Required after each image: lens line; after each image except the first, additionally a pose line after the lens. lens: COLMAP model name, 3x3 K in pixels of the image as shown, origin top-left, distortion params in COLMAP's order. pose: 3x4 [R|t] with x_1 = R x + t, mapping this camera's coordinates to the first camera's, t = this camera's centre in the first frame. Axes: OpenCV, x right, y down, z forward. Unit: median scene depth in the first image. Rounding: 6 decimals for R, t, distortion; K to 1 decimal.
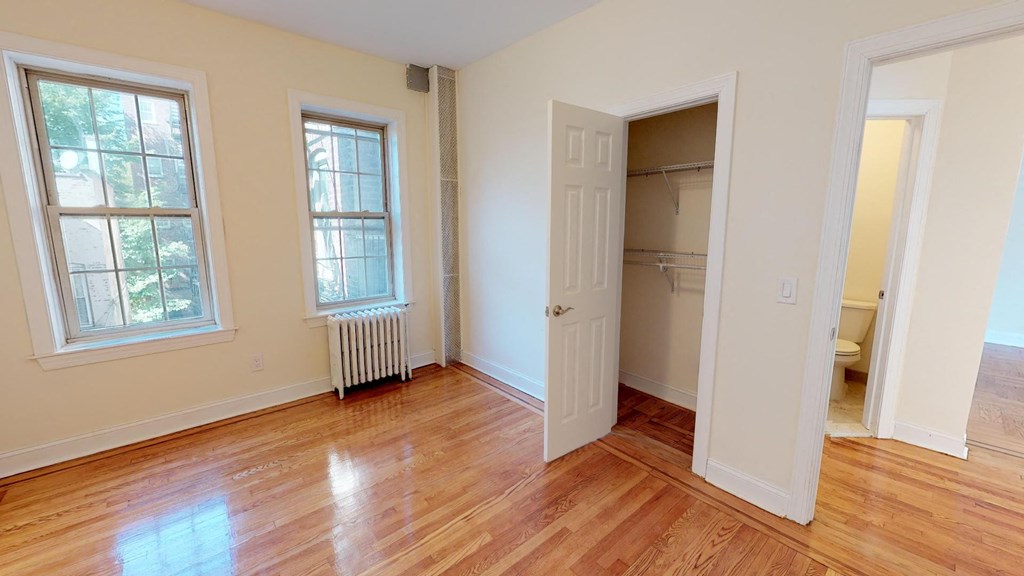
lens RADIAL K [[389.7, 0, 509.6], [0, 389.7, 284.2], [0, 0, 1]] dist [-0.000400, 0.000034]
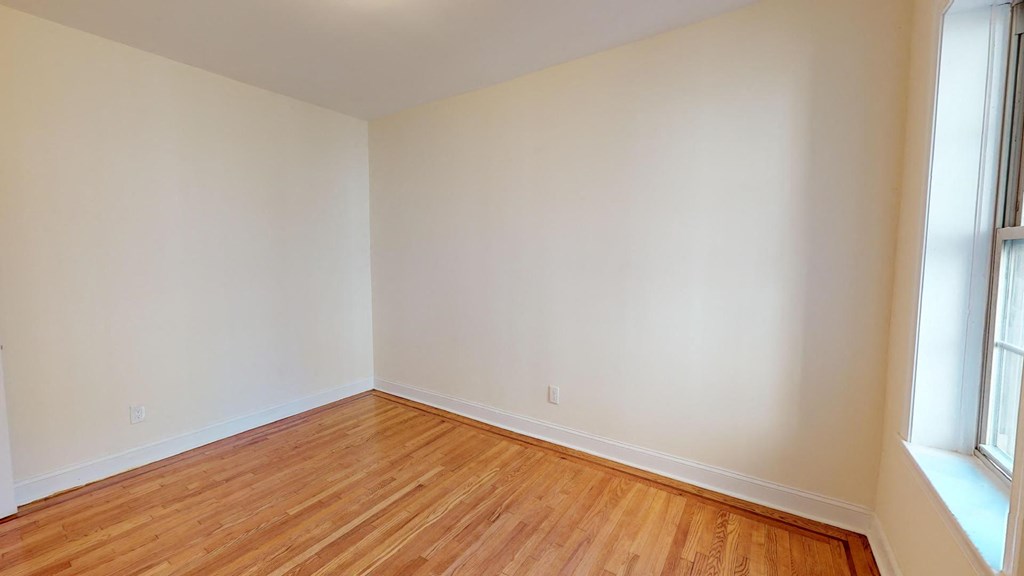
lens RADIAL K [[389.7, 0, 509.0], [0, 389.7, 288.0], [0, 0, 1]] dist [-0.000400, 0.000034]
pose [[-0.967554, 0.020017, -0.251872, -0.311843], [-0.037876, 0.974102, 0.222915, -0.227729], [0.249811, 0.225223, -0.941737, 1.444654]]
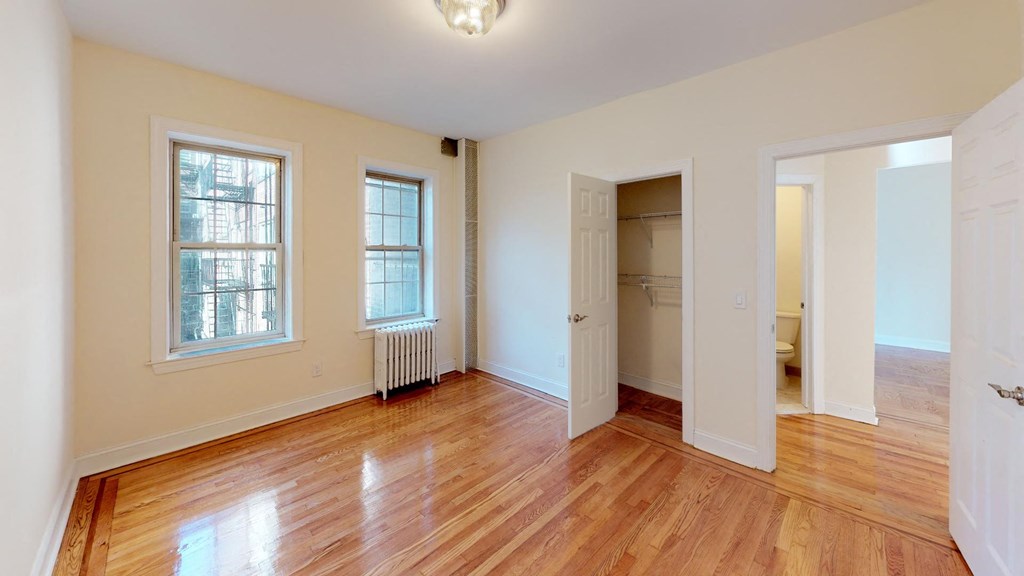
lens RADIAL K [[354.7, 0, 498.1], [0, 354.7, 256.3], [0, 0, 1]] dist [0.001199, -0.000630]
pose [[0.998623, -0.000924, 0.052457, -0.187727], [0.008740, 0.988804, -0.148965, 0.031698], [-0.051732, 0.149218, 0.987450, -0.211152]]
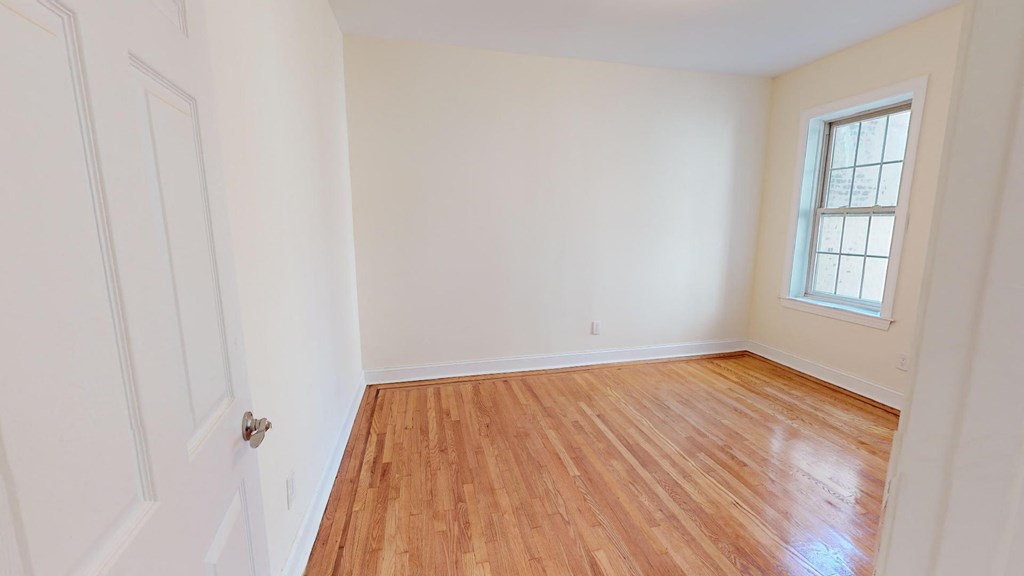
lens RADIAL K [[389.7, 0, 516.7], [0, 389.7, 289.5], [0, 0, 1]] dist [-0.000400, 0.000034]
pose [[-0.462831, 0.150427, -0.873590, 0.842101], [-0.131981, 0.962818, 0.235716, -0.099940], [0.876566, 0.224394, -0.425768, 0.695423]]
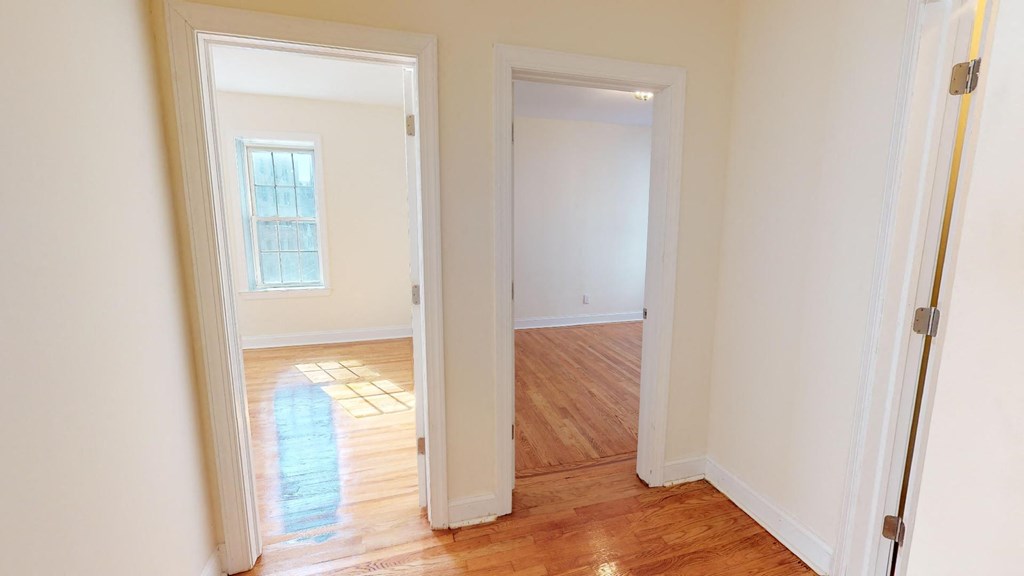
lens RADIAL K [[389.7, 0, 518.6], [0, 389.7, 285.8], [0, 0, 1]] dist [-0.000400, 0.000034]
pose [[-0.424116, 0.136250, -0.895299, 1.628266], [-0.139418, 0.967008, 0.213208, -0.134915], [0.894812, 0.215245, -0.391128, 0.881059]]
